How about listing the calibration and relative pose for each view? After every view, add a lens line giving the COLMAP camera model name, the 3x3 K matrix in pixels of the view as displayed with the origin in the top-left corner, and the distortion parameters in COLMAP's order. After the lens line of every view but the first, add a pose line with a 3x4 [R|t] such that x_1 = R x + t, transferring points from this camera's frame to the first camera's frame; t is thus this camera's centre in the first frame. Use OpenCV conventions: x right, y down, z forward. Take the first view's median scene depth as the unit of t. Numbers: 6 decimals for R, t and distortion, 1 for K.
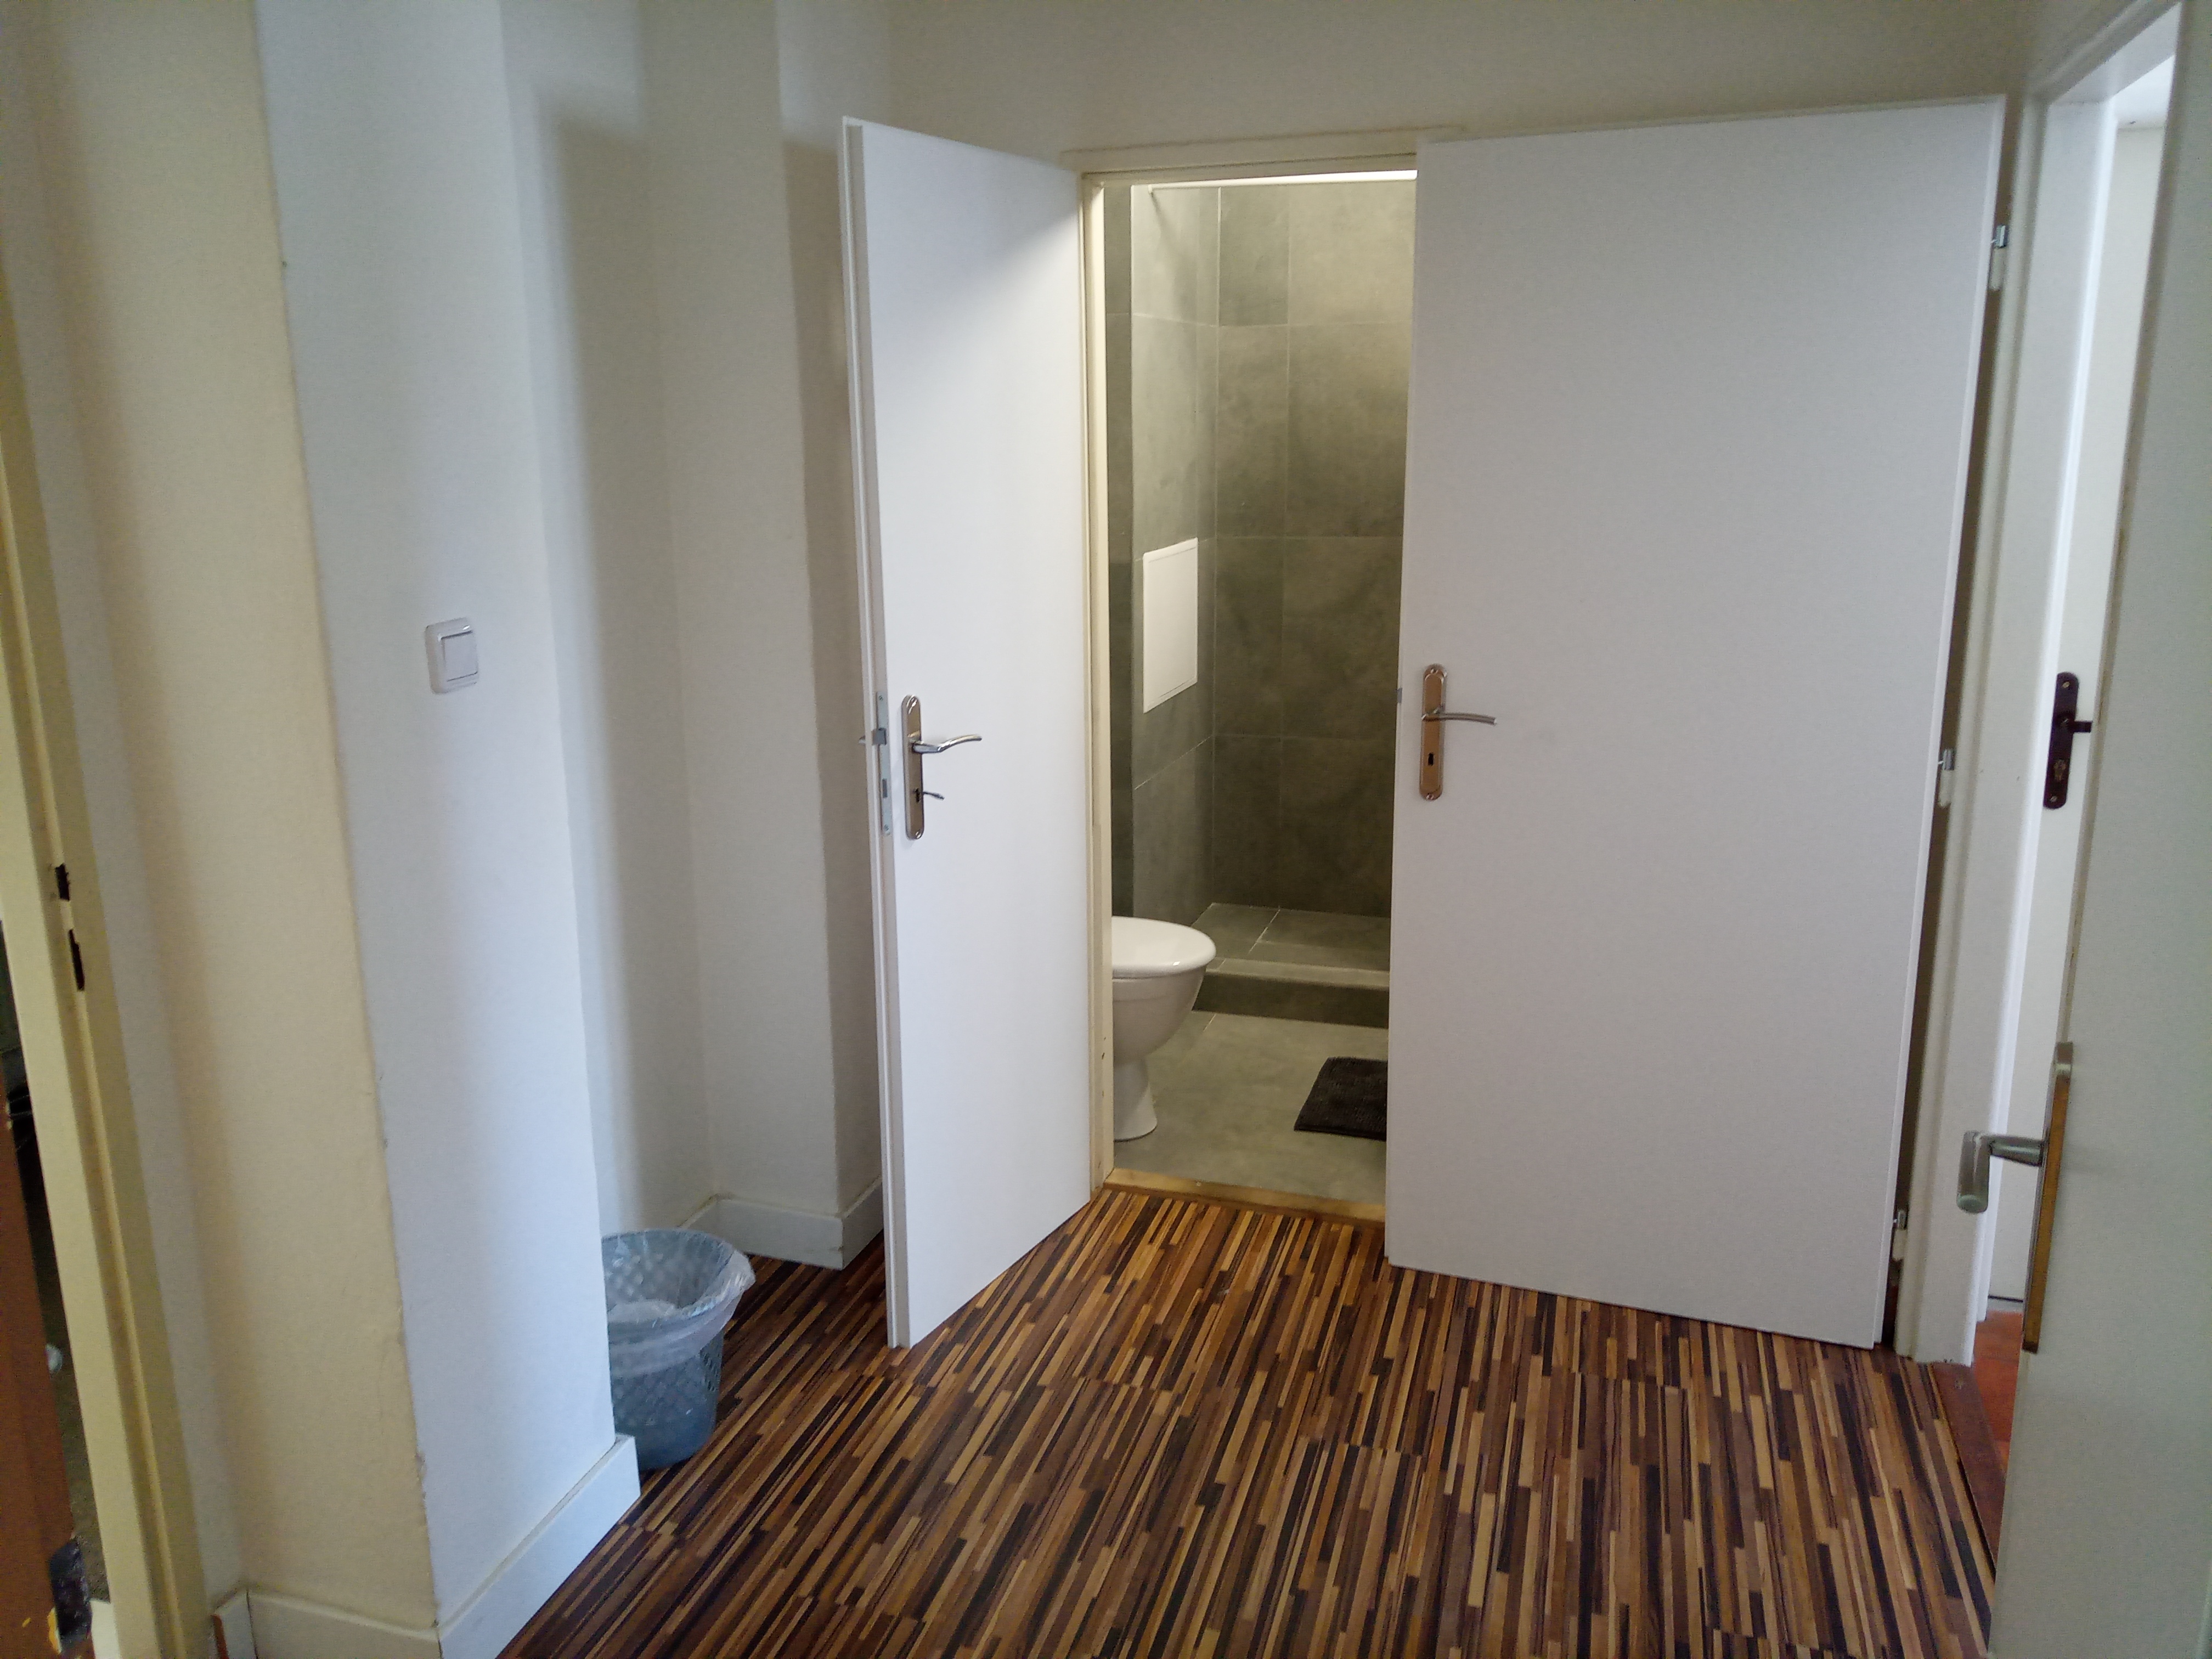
lens RADIAL K [[1740.5, 0, 1099.3], [0, 1740.5, 818.5], [0, 0, 1]] dist [0.092316, -0.167524]
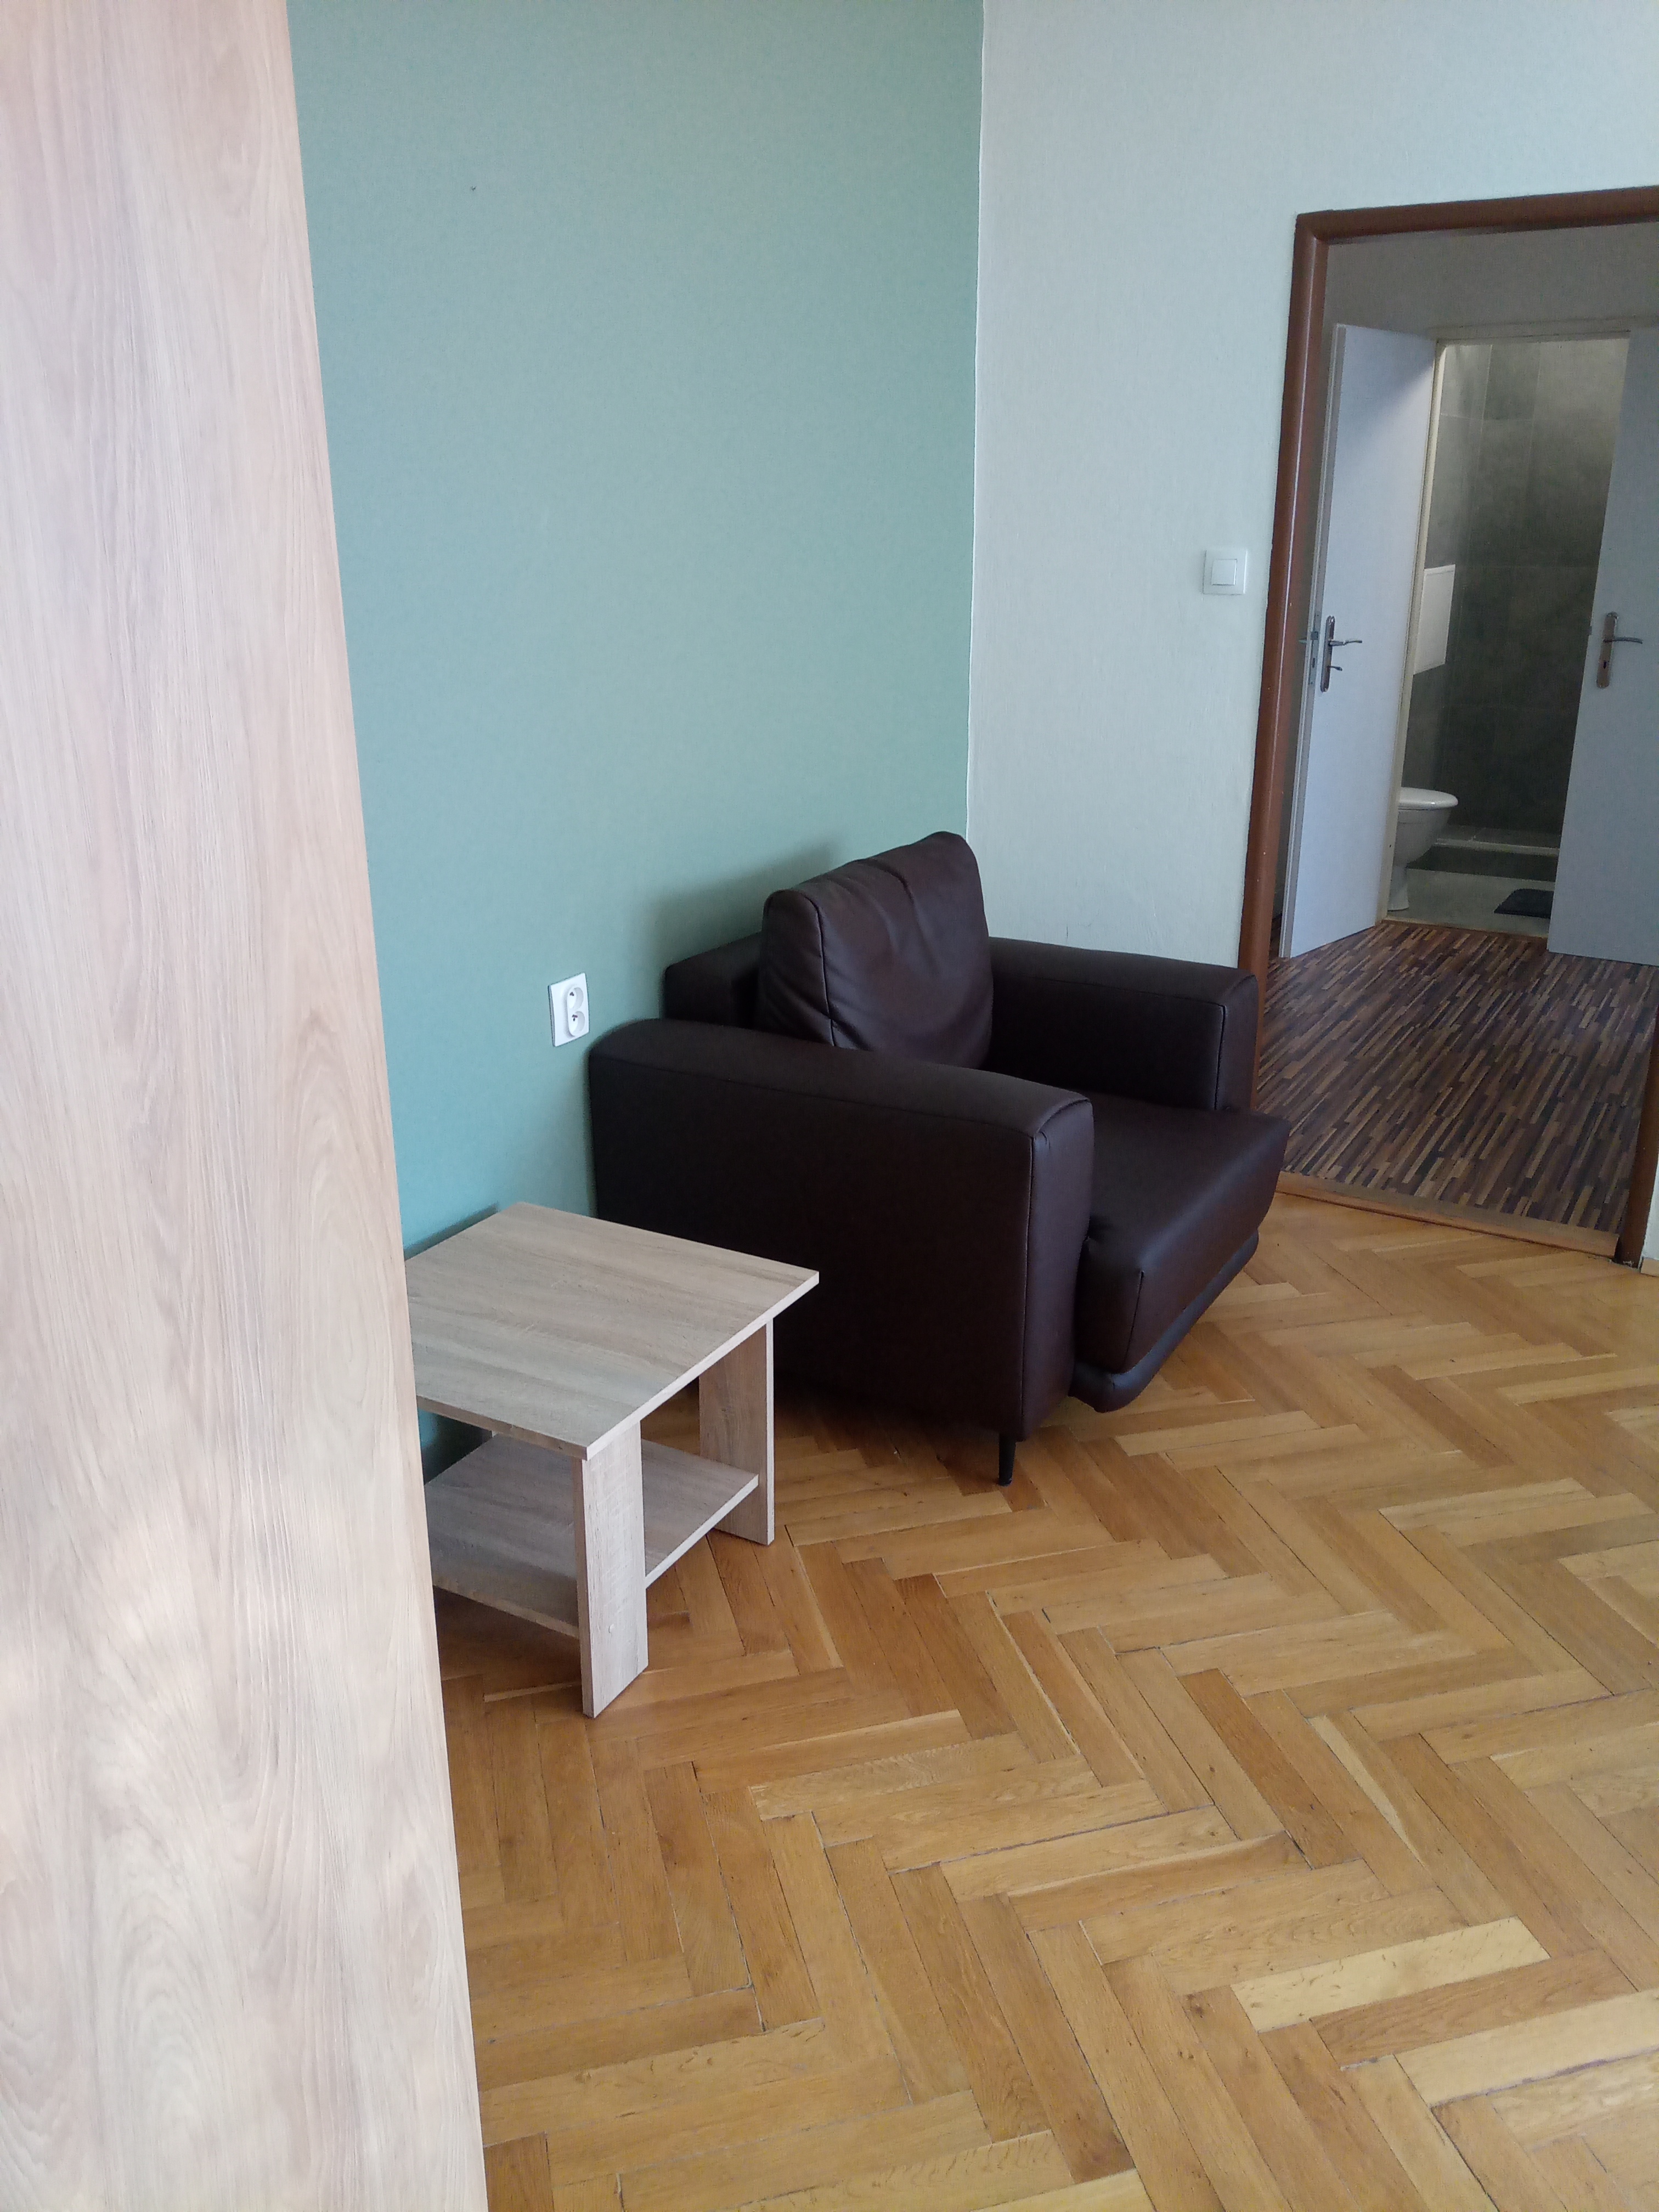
lens RADIAL K [[1740.5, 0, 862.3], [0, 1740.5, 1095.6], [0, 0, 1]] dist [0.092316, -0.167524]
pose [[0.976939, 0.083320, -0.196590, -0.169125], [-0.063155, 0.992283, 0.106708, 0.259913], [0.203964, -0.091832, 0.974662, -0.995801]]
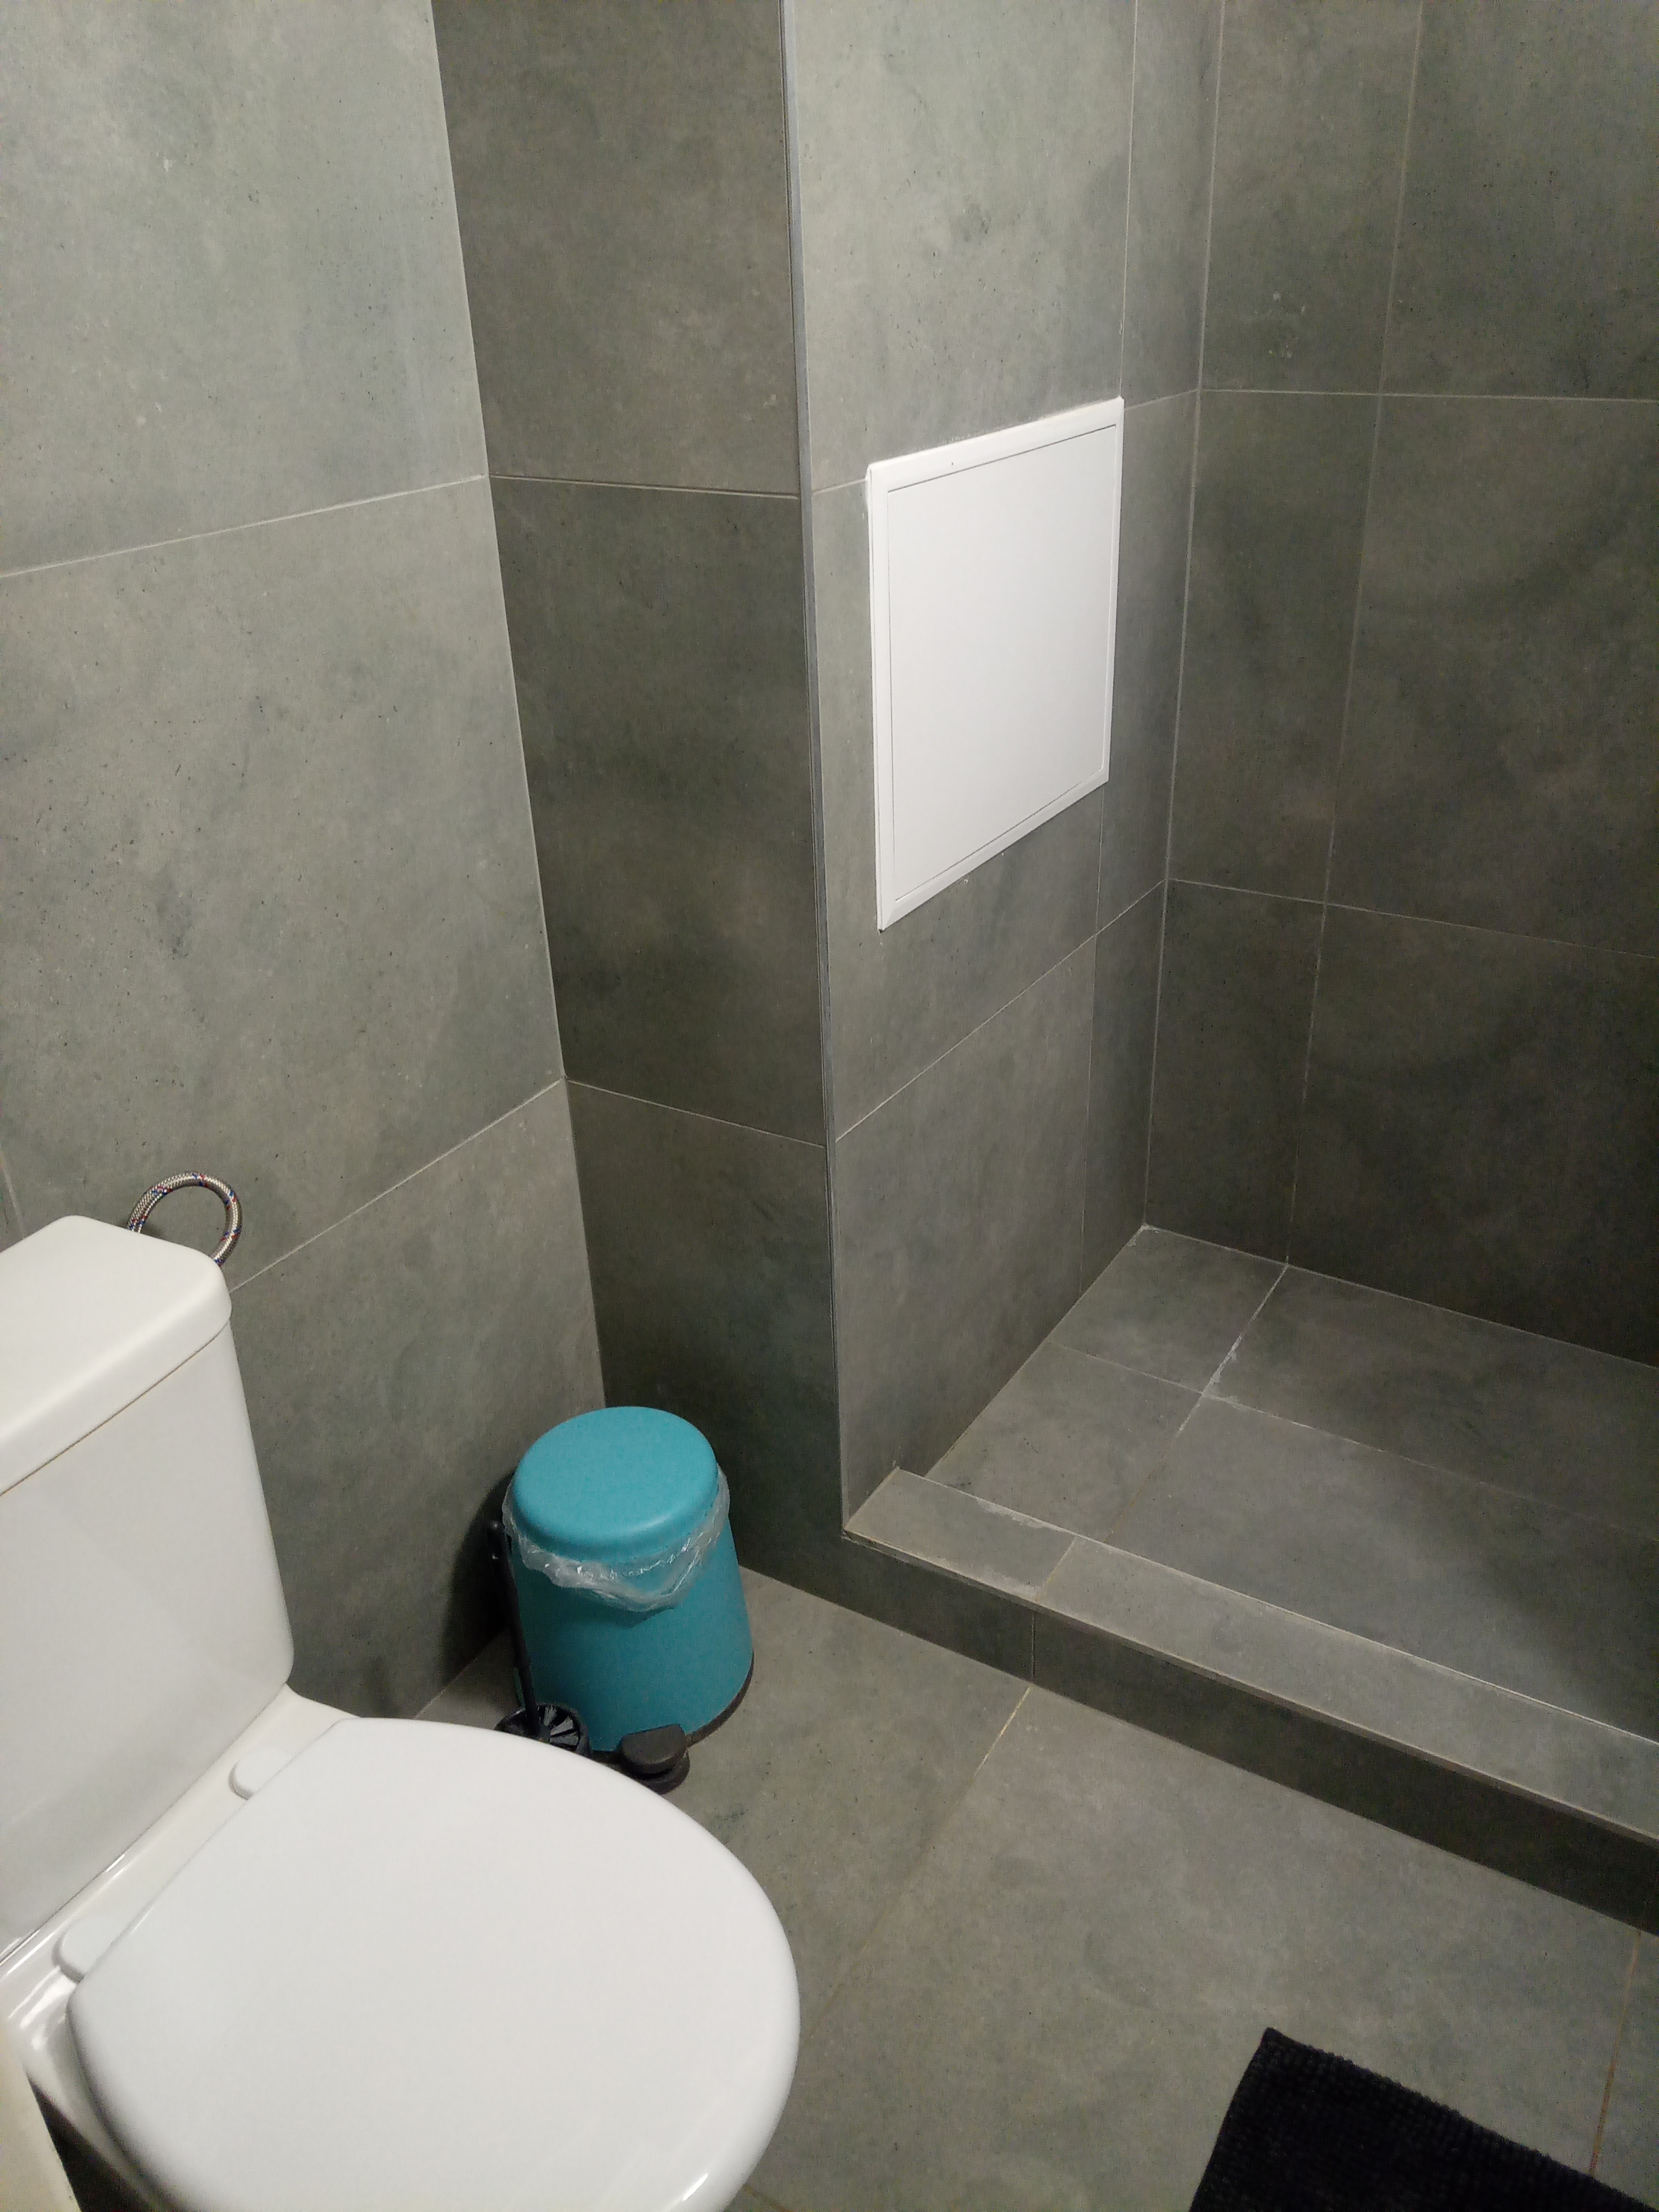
lens RADIAL K [[1740.5, 0, 862.3], [0, 1740.5, 1095.6], [0, 0, 1]] dist [0.092316, -0.167524]
pose [[0.973642, 0.092795, -0.208353, 0.146285], [-0.037292, 0.965969, 0.255954, -0.174627], [0.225014, -0.241438, 0.943969, 0.942576]]
